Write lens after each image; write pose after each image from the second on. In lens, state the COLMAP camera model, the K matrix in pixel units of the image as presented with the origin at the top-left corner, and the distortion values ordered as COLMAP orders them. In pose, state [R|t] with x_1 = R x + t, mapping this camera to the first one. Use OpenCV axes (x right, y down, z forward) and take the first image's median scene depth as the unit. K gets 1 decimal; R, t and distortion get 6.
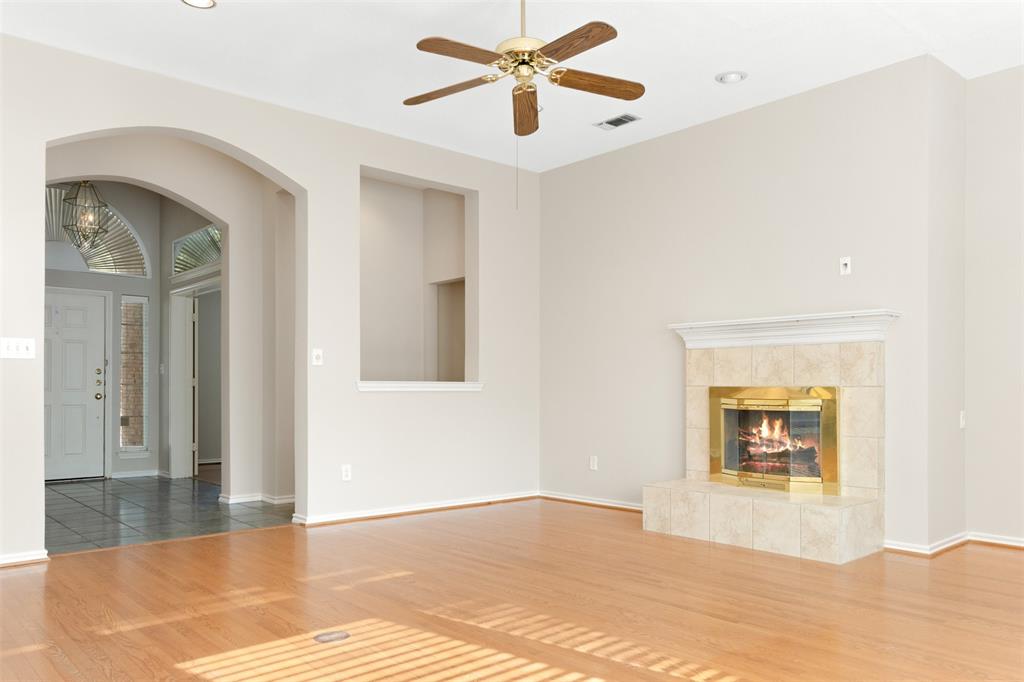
lens RADIAL K [[754.4, 0, 515.9], [0, 754.4, 384.3], [0, 0, 1]] dist [0.003715, 0.005898]
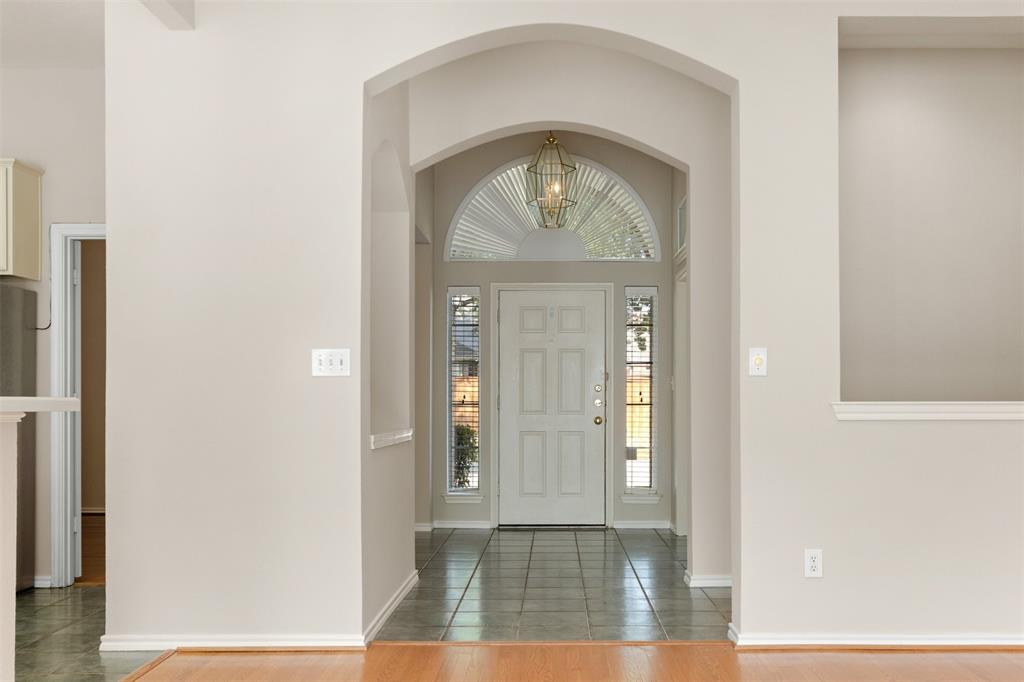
lens RADIAL K [[996.3, 0, 554.2], [0, 996.3, 397.5], [0, 0, 1]] dist [0.002799, 0.009570]
pose [[0.751492, -0.006839, -0.659707, 0.128983], [0.005883, 0.999976, -0.003665, -0.006101], [0.659716, -0.001126, 0.751514, 0.314271]]
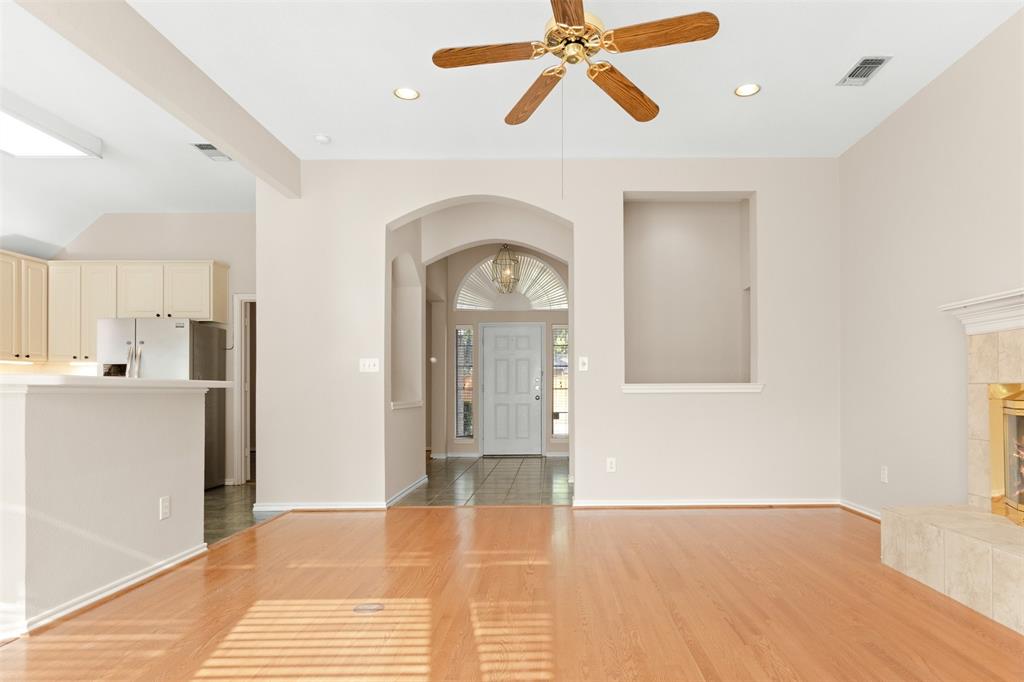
lens RADIAL K [[596.6, 0, 554.5], [0, 596.6, 384.0], [0, 0, 1]] dist [-0.000562, 0.002975]
pose [[0.754178, -0.015463, -0.656488, 0.310386], [0.010739, 0.999879, -0.011214, 0.005168], [0.656582, 0.001407, 0.754253, 0.274245]]
